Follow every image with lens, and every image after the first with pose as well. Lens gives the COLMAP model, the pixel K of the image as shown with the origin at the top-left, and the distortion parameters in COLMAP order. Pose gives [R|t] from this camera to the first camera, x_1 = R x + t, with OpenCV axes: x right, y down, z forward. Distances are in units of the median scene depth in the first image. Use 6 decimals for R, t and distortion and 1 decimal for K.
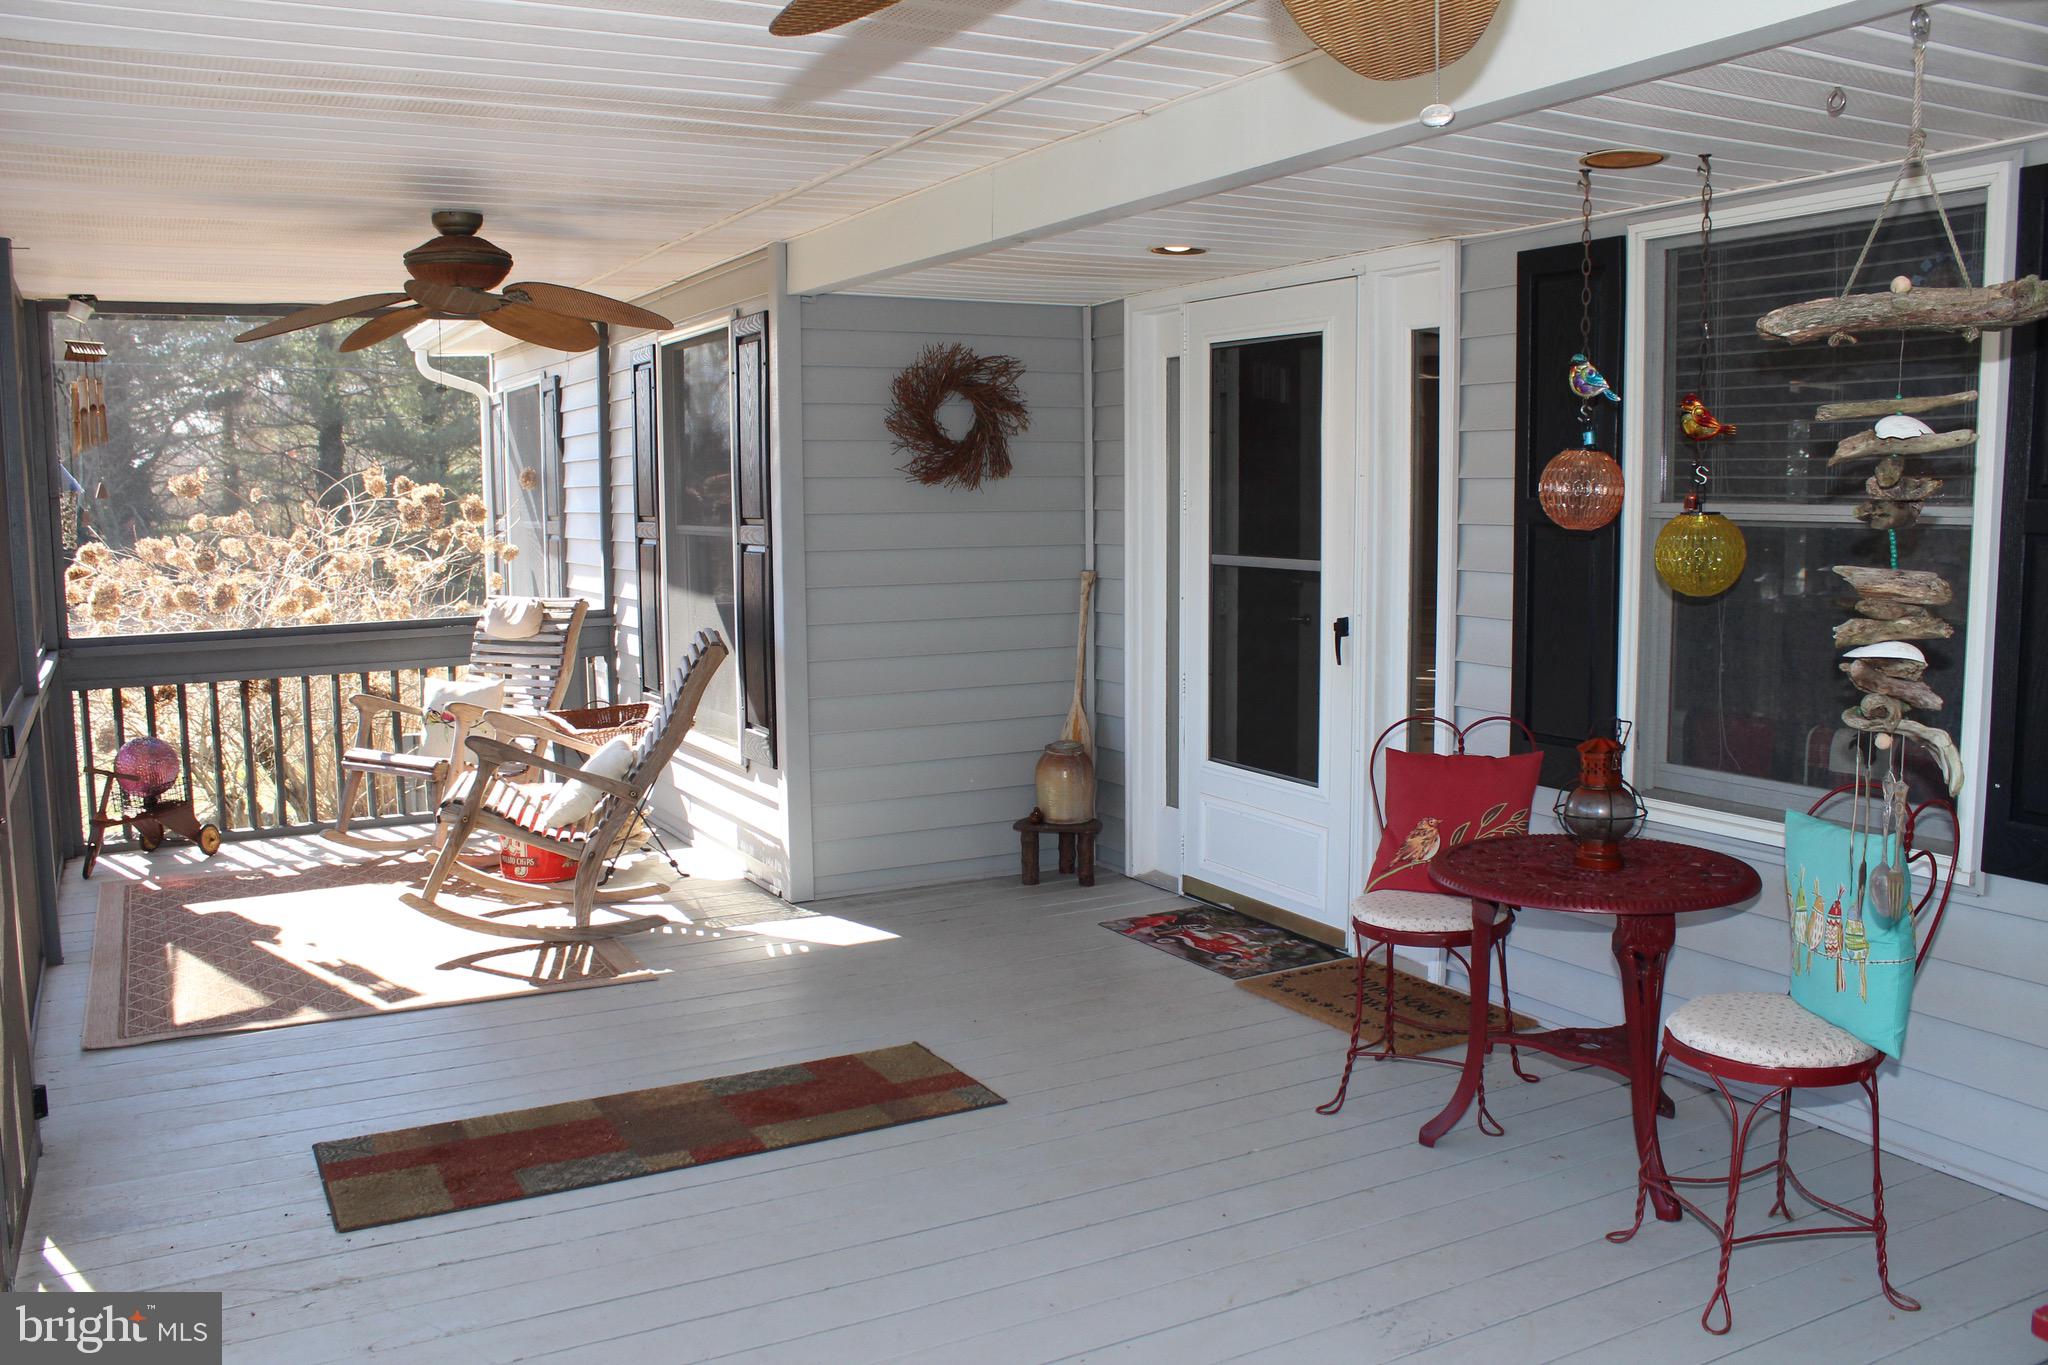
lens RADIAL K [[1736.6, 0, 1024.0], [0, 1736.6, 682.5], [0, 0, 1]] dist [-0.163267, 0.172235]
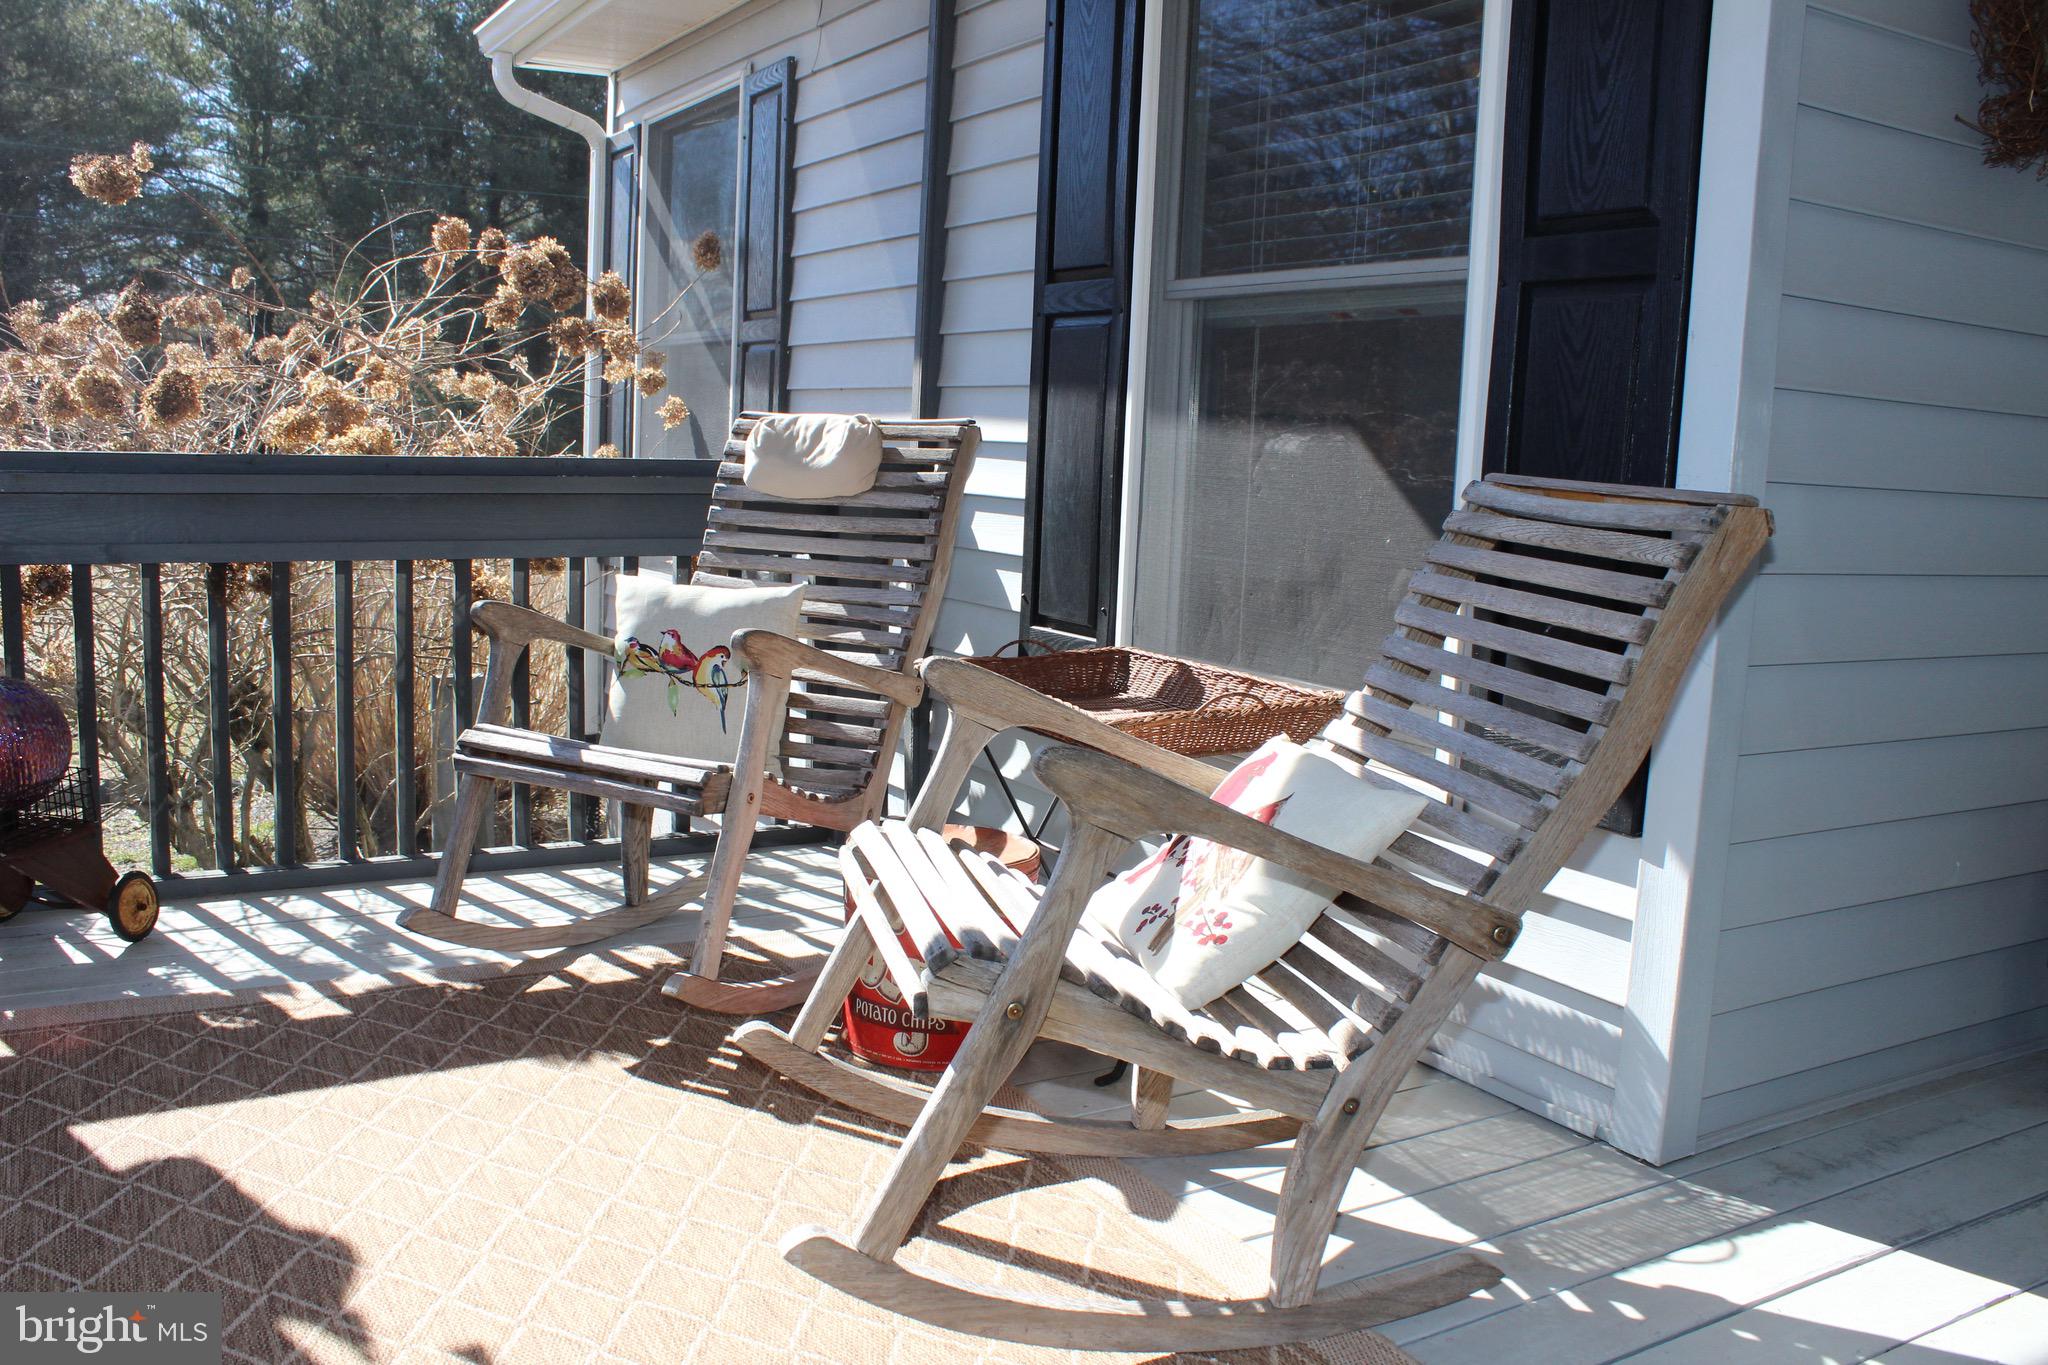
lens RADIAL K [[1734.1, 0, 1014.5], [0, 1734.1, 688.6], [0, 0, 1]] dist [-0.172517, 0.167480]
pose [[0.997769, 0.046007, 0.048371, -0.266762], [-0.047441, 0.998455, 0.028933, 0.009928], [-0.046965, -0.031163, 0.998410, 0.532274]]
